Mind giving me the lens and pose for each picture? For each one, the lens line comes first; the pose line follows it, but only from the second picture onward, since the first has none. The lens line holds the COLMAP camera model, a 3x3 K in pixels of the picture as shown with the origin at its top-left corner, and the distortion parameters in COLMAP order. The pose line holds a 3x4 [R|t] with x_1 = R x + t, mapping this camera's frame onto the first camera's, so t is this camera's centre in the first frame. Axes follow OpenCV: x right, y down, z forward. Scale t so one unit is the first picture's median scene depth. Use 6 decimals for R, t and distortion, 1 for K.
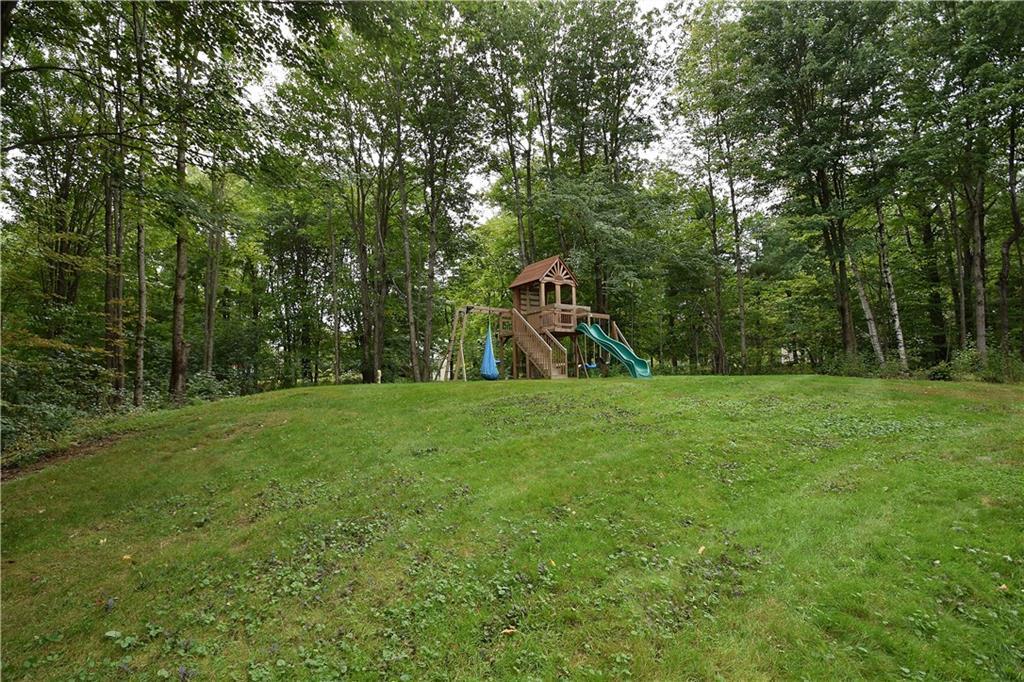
lens RADIAL K [[481.0, 0, 512.0], [0, 481.0, 341.0], [0, 0, 1]] dist [0.003737, 0.000221]
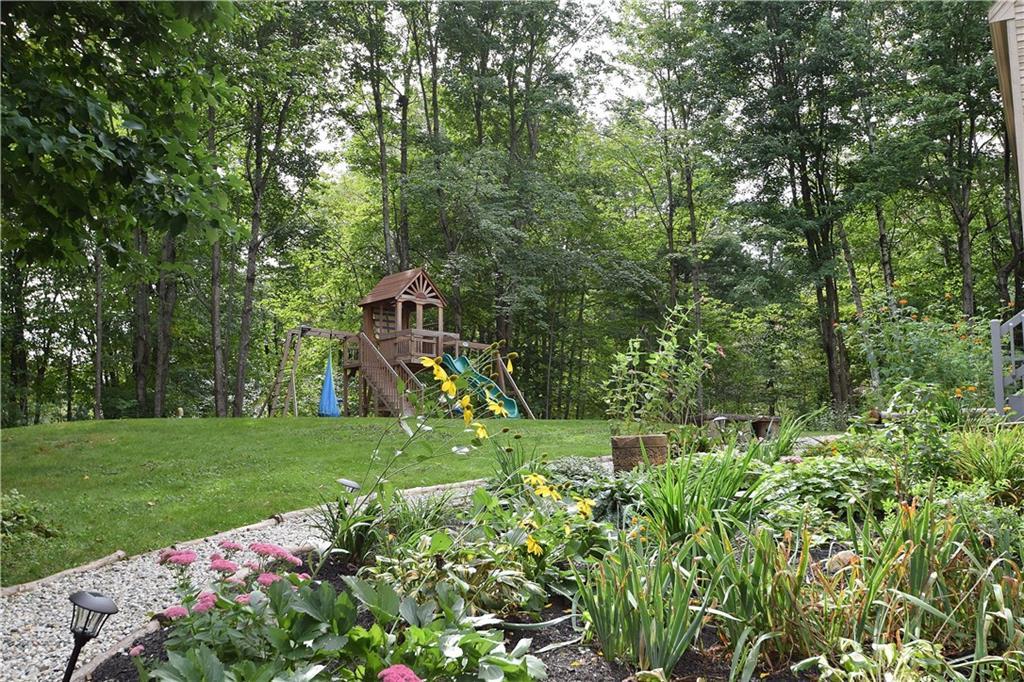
lens RADIAL K [[1079.2, 0, 512.0], [0, 1079.2, 341.0], [0, 0, 1]] dist [-0.009735, 0.011831]
pose [[0.994630, 0.034767, 0.097485, 0.074848], [-0.029350, 0.997973, -0.056462, 0.038526], [-0.099251, 0.053298, 0.993634, -0.770697]]
